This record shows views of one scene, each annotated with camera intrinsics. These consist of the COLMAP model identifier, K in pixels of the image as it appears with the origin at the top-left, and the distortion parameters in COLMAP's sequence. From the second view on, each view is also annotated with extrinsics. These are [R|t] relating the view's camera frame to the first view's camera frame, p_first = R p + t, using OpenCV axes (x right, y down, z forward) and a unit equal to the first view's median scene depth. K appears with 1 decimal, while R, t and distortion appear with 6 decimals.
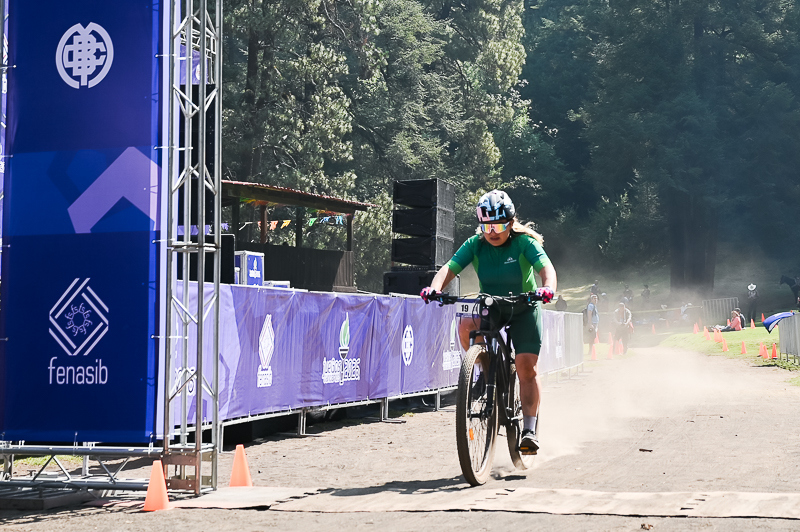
lens RADIAL K [[1637.6, 0, 429.3], [0, 1637.6, 79.6], [0, 0, 1]] dist [-0.015387, 0.000000]
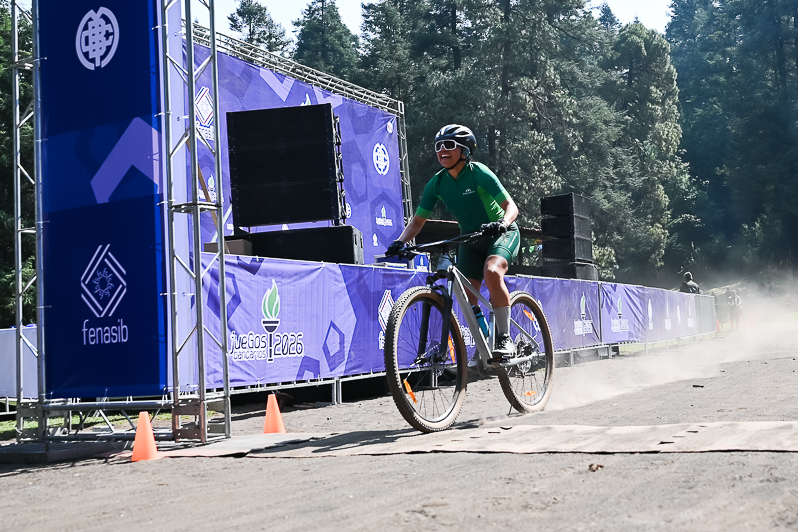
lens RADIAL K [[1071.1, 0, 443.0], [0, 1071.1, 211.7], [0, 0, 1]] dist [-0.019329, 0.000000]
pose [[0.983341, -0.069382, -0.168010, 0.119503], [0.076958, 0.996271, 0.039000, 0.087467], [0.164678, -0.051280, 0.985014, 0.343698]]
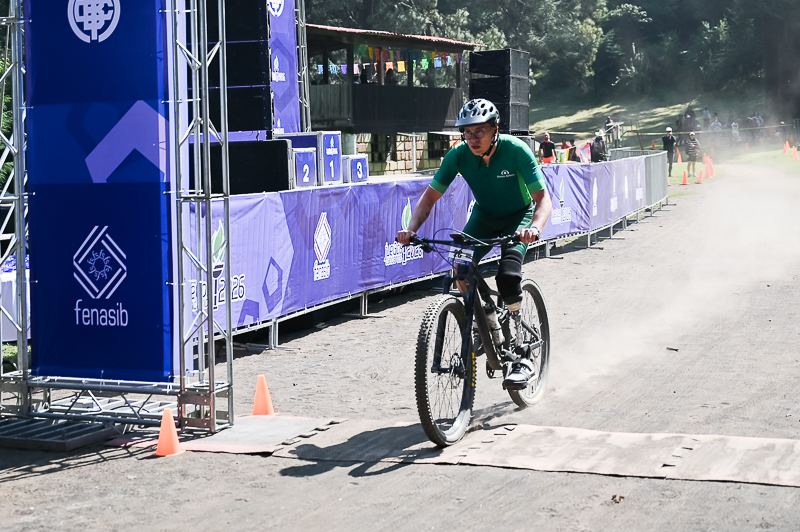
lens RADIAL K [[1499.7, 0, 413.0], [0, 1499.7, 131.7], [0, 0, 1]] dist [-0.021062, 0.000000]
pose [[0.995955, -0.016507, -0.088323, 0.070050], [0.028929, 0.989548, 0.141276, -0.065965], [0.085068, -0.143259, 0.986022, 0.079448]]
